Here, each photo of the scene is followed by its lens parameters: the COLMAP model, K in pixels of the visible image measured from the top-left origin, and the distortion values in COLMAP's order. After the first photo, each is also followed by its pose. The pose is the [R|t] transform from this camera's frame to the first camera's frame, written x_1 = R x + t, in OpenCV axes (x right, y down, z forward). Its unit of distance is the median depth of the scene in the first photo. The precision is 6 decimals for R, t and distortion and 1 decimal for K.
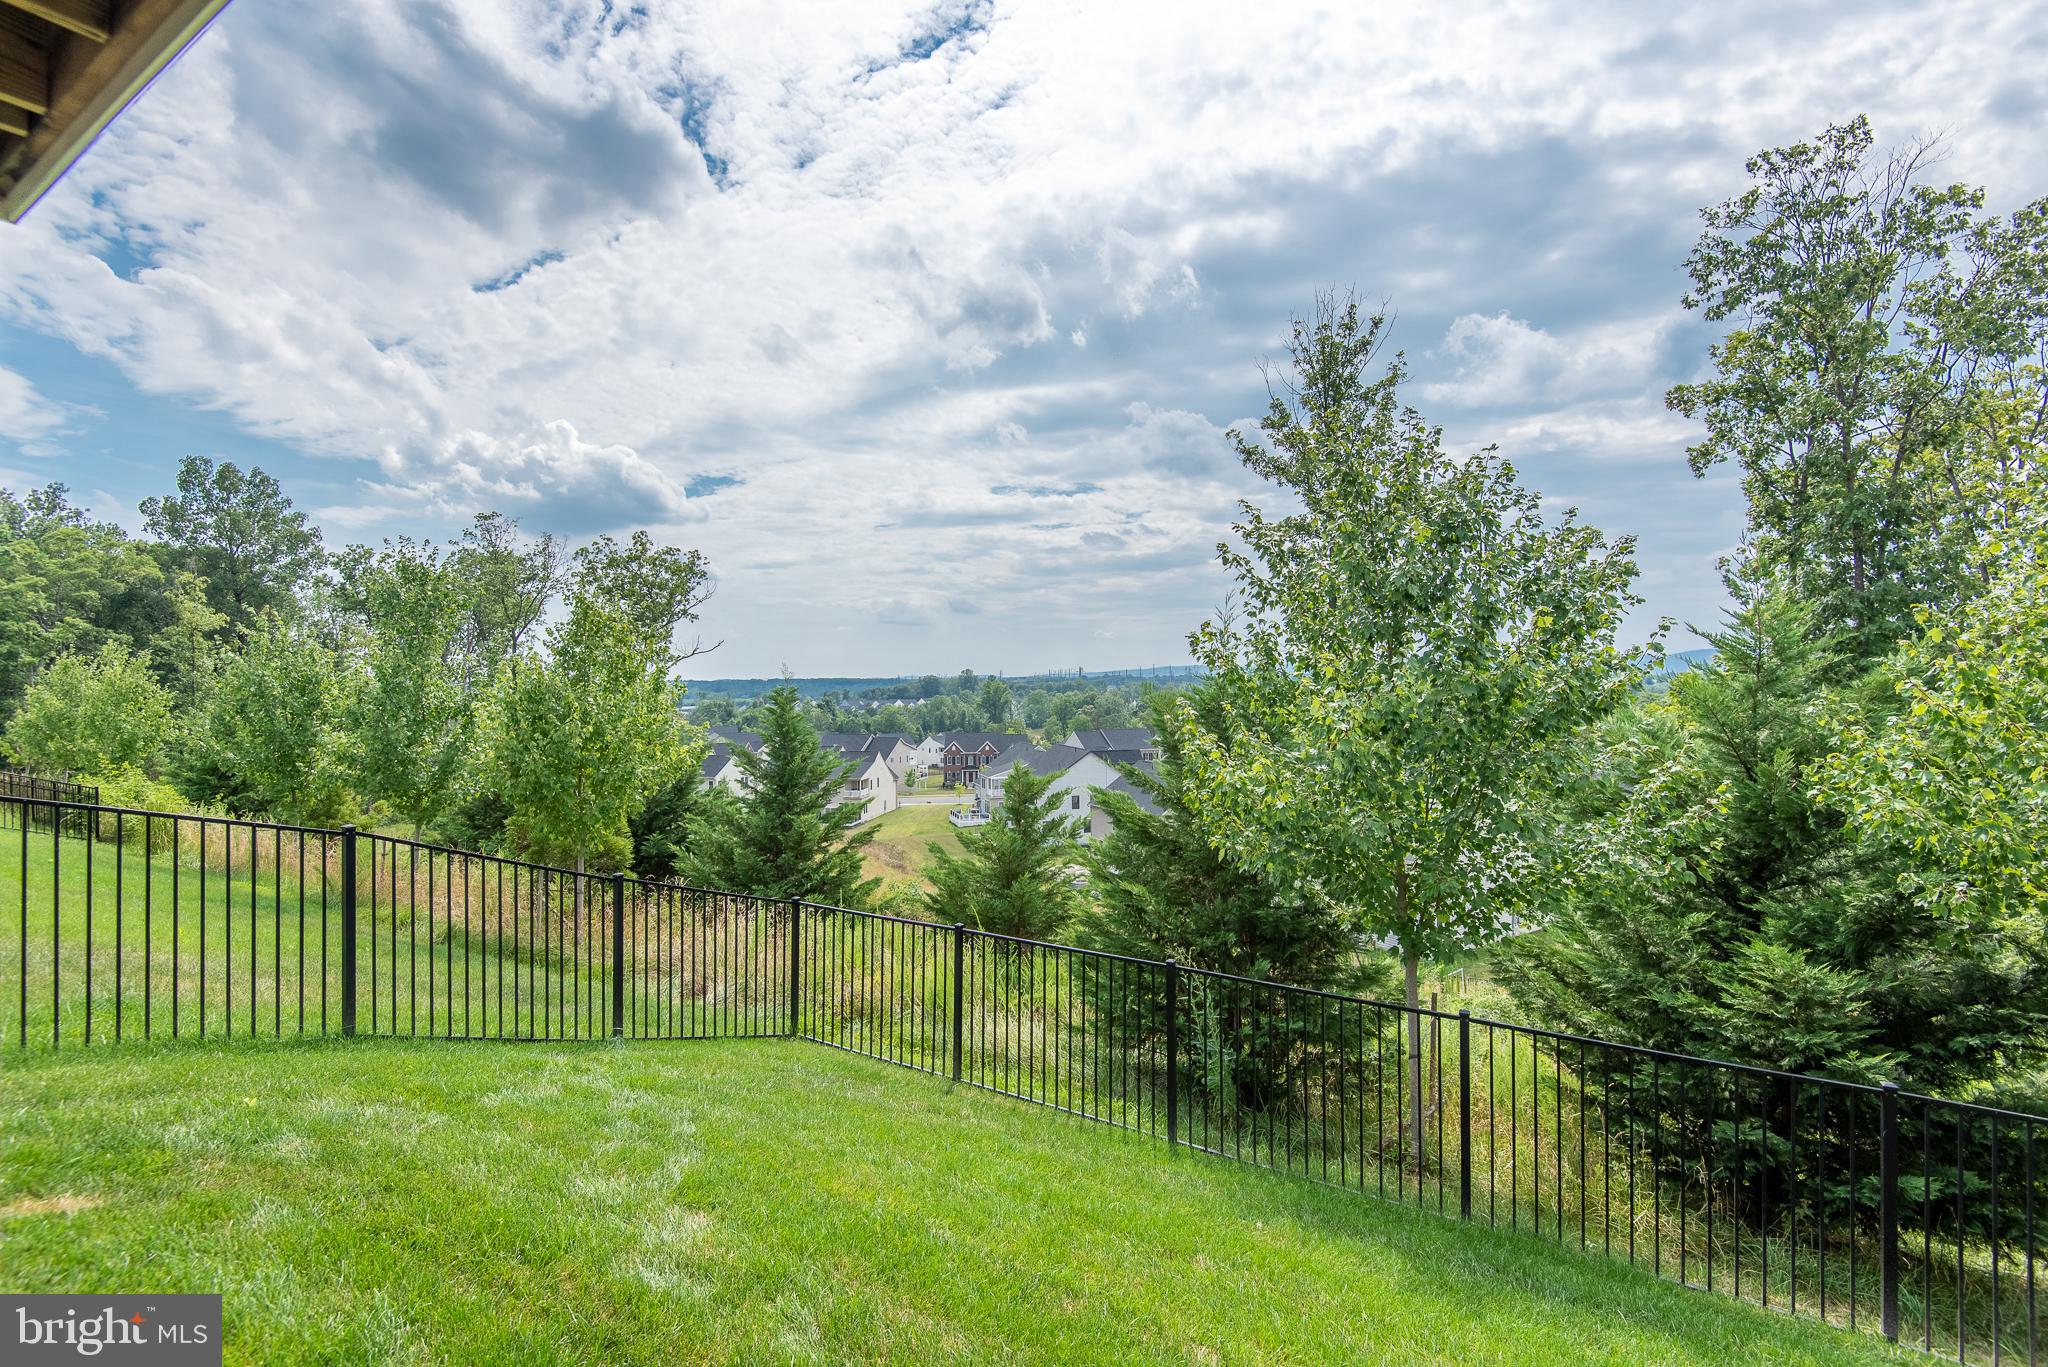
lens RADIAL K [[931.6, 0, 1036.2], [0, 931.6, 676.0], [0, 0, 1]] dist [0.019273, -0.012306]
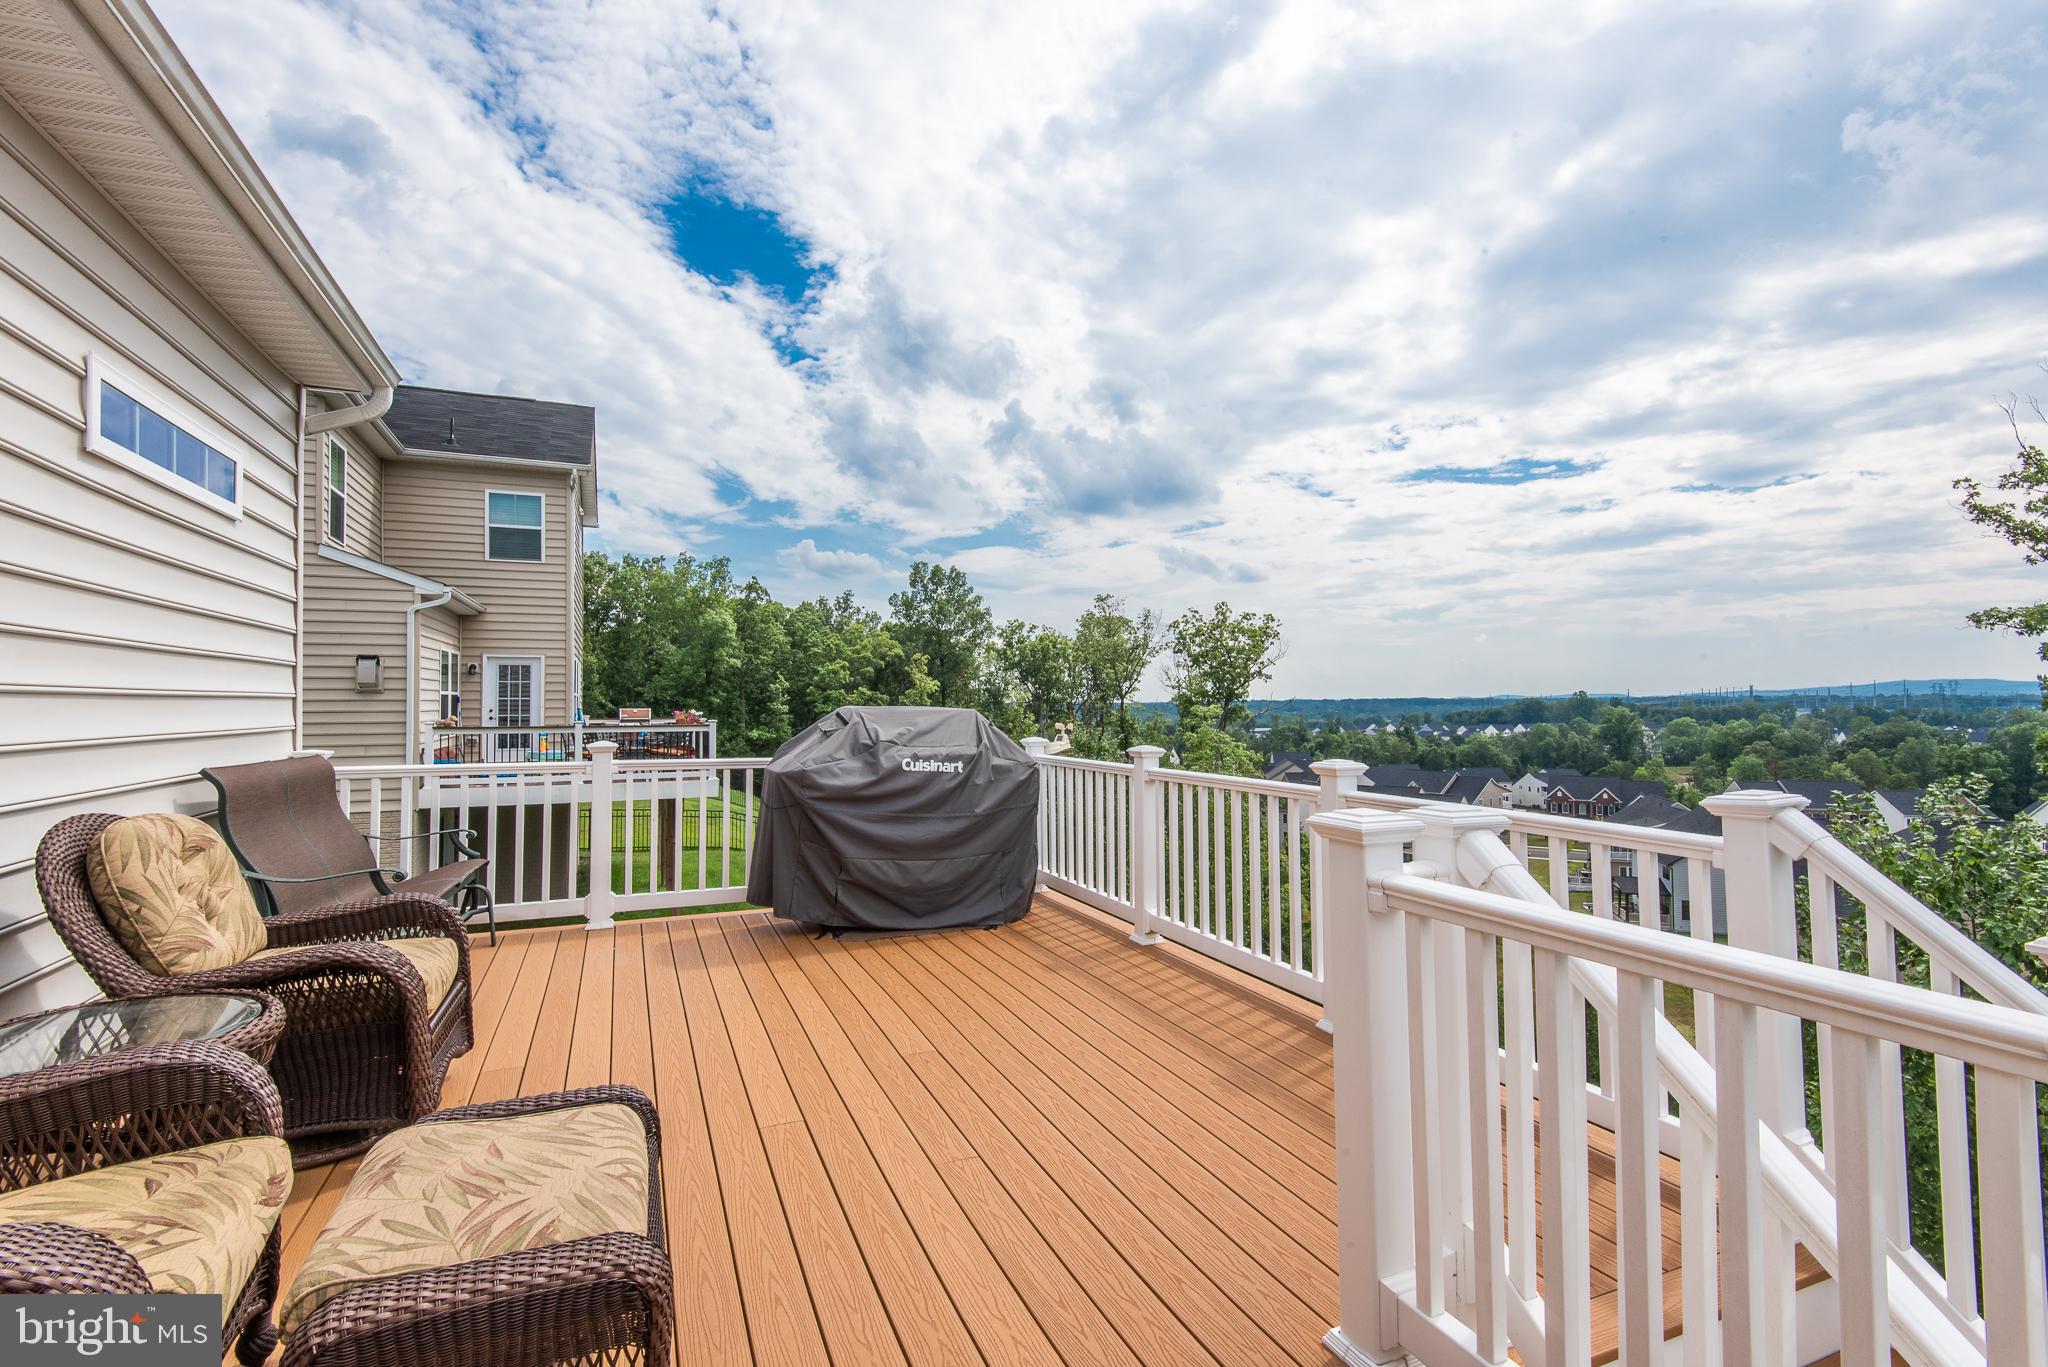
lens RADIAL K [[931.6, 0, 1007.3], [0, 931.6, 666.0], [0, 0, 1]] dist [0.019273, -0.012306]
pose [[0.811809, -0.017975, -0.583646, 0.013785], [-0.000004, 0.999526, -0.030788, -0.035800], [0.583922, 0.024997, 0.811425, -0.039899]]
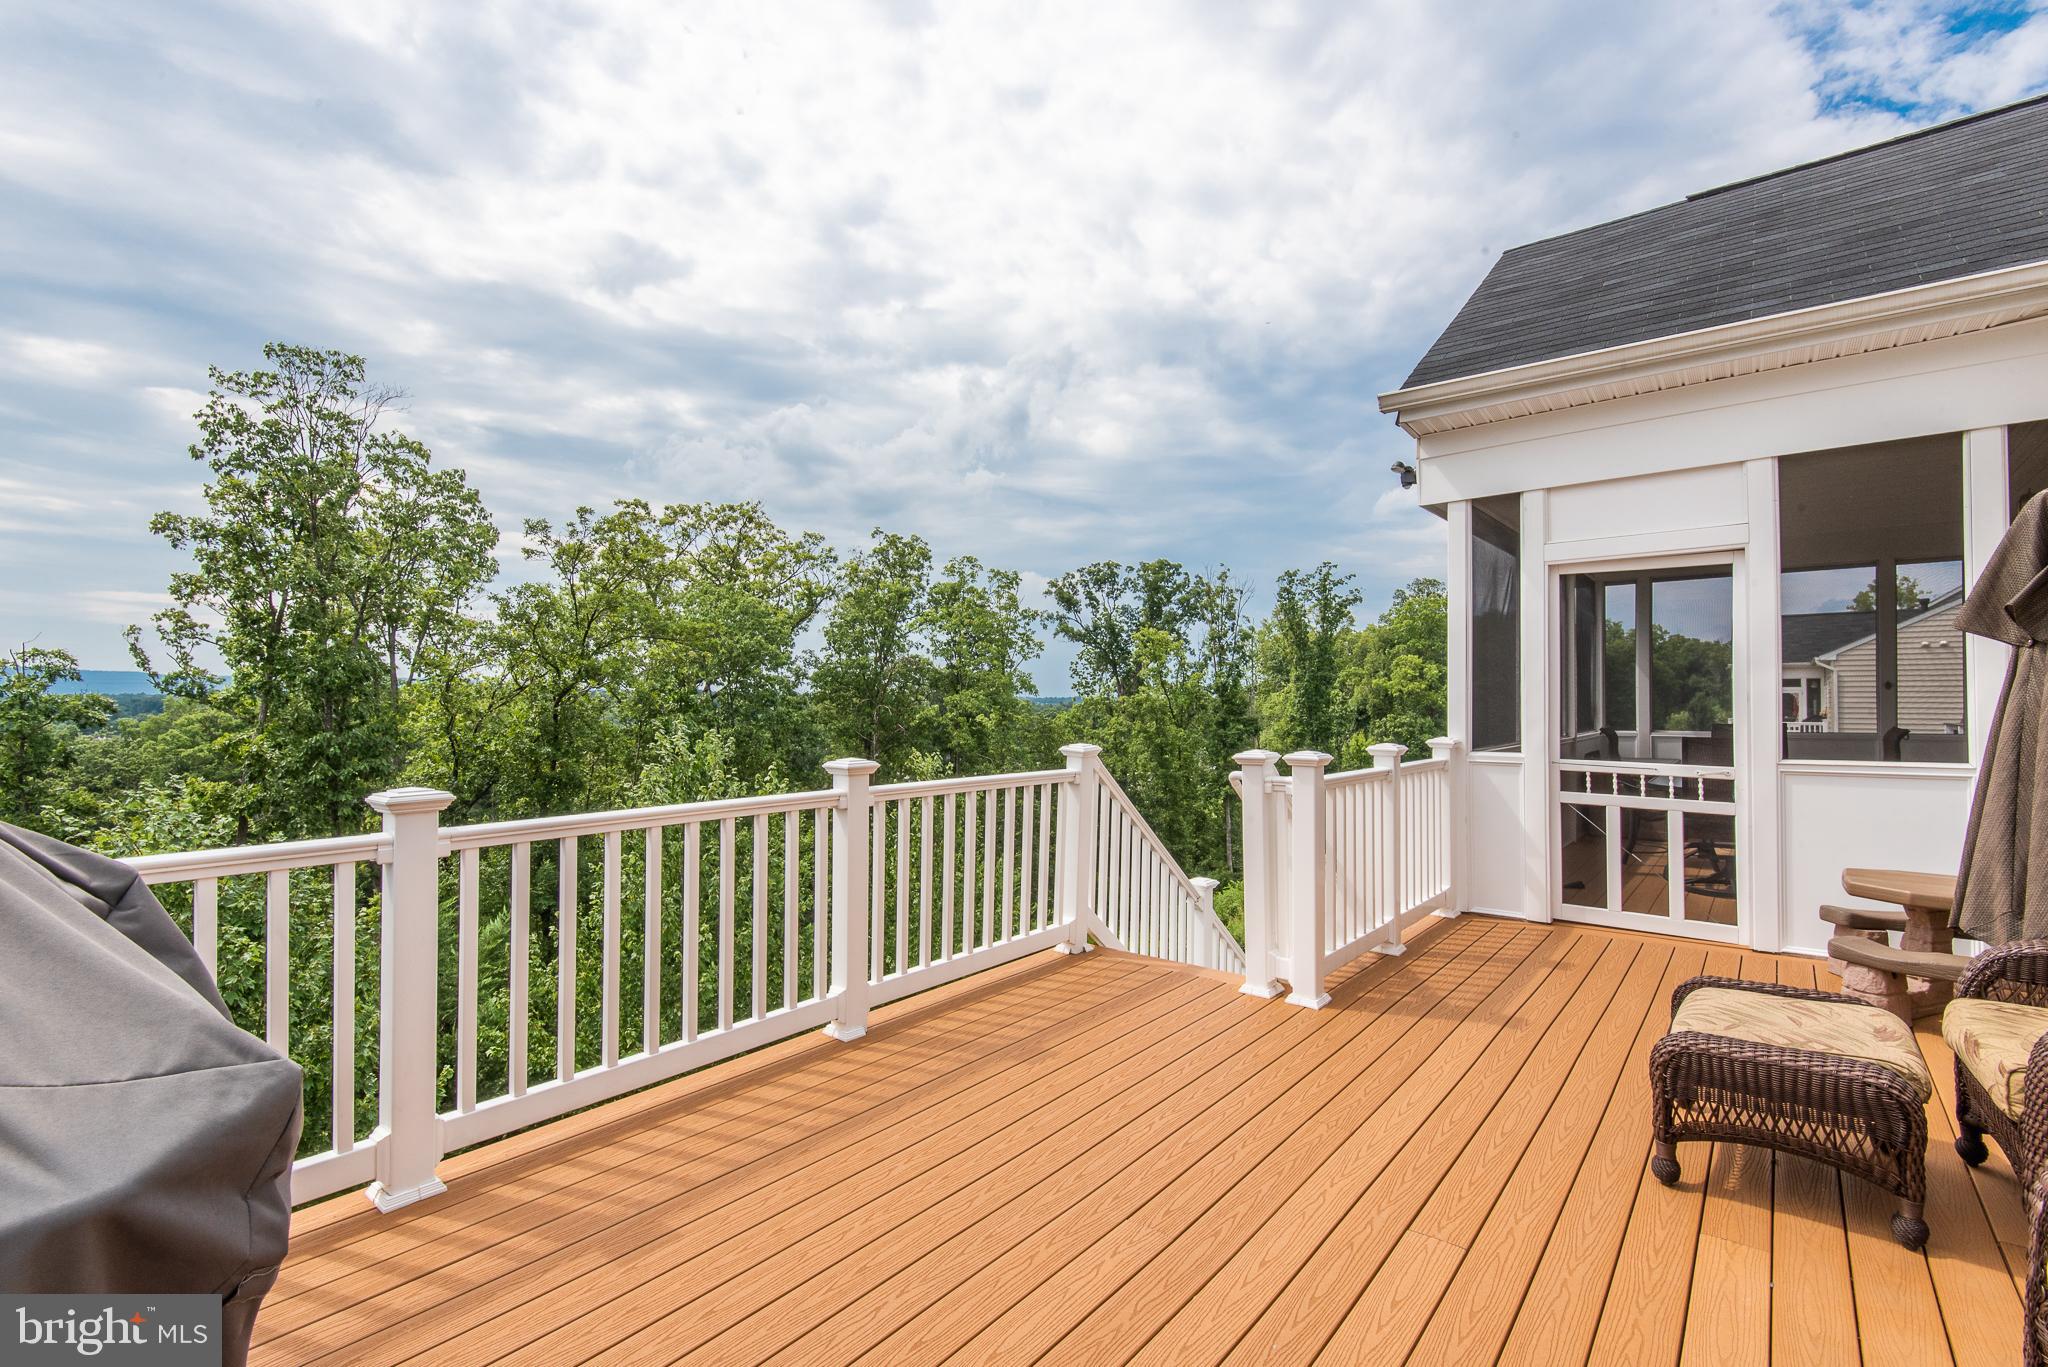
lens RADIAL K [[931.6, 0, 1029.1], [0, 931.6, 683.2], [0, 0, 1]] dist [0.019273, -0.012306]
pose [[0.117749, 0.022079, 0.992798, -1.512170], [-0.008691, 0.999737, -0.021202, -0.024810], [-0.993005, -0.006132, 0.117910, 0.837429]]
